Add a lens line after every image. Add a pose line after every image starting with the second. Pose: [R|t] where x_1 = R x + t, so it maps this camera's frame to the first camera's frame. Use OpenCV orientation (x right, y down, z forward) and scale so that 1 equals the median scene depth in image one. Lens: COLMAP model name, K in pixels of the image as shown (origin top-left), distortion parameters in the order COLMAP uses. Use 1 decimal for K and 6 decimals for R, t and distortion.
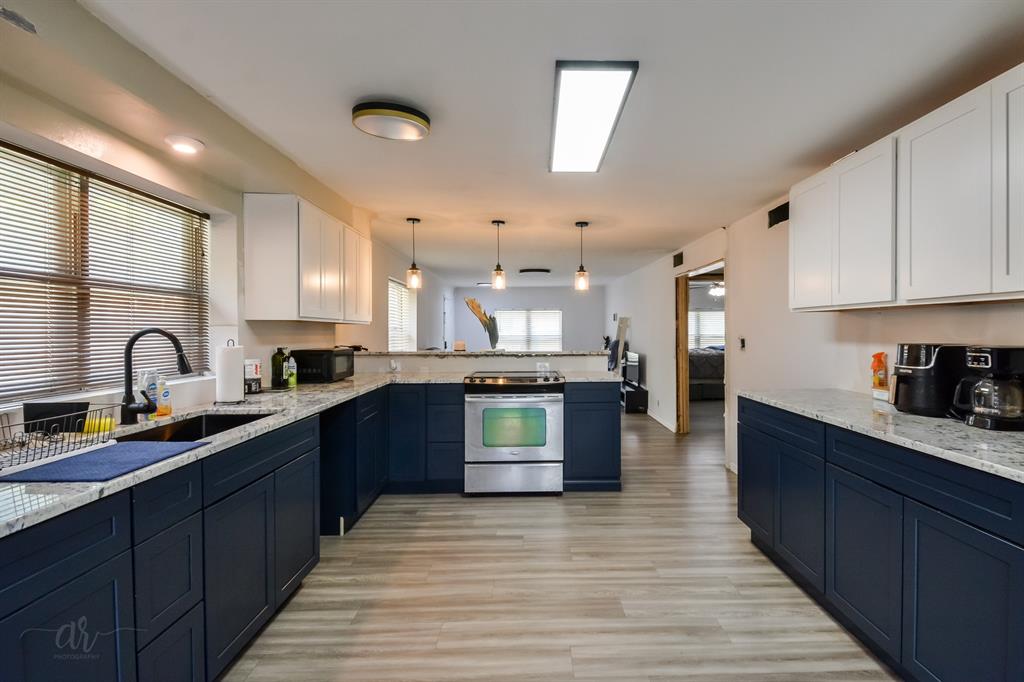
lens RADIAL K [[516.7, 0, 551.8], [0, 516.7, 336.5], [0, 0, 1]] dist [0.033754, -0.026526]
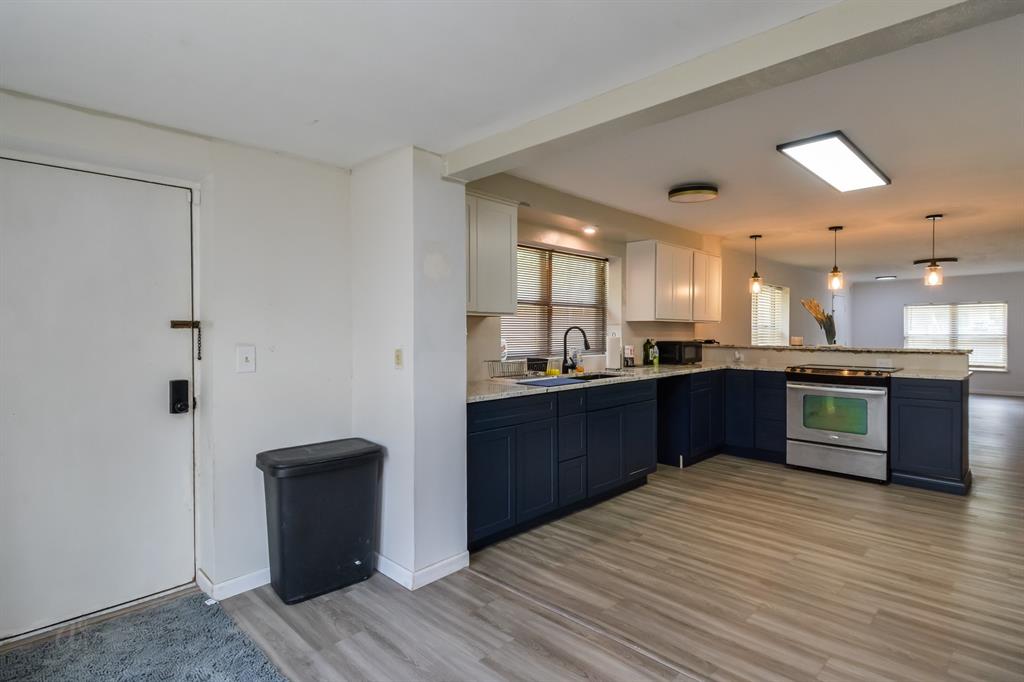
lens RADIAL K [[526.6, 0, 512.0], [0, 526.6, 341.0], [0, 0, 1]] dist [0.000019, 0.000003]
pose [[0.669968, 0.016208, -0.742213, 0.395399], [-0.009007, 0.999866, 0.013704, 0.010784], [0.742335, -0.002496, 0.670024, -0.363653]]
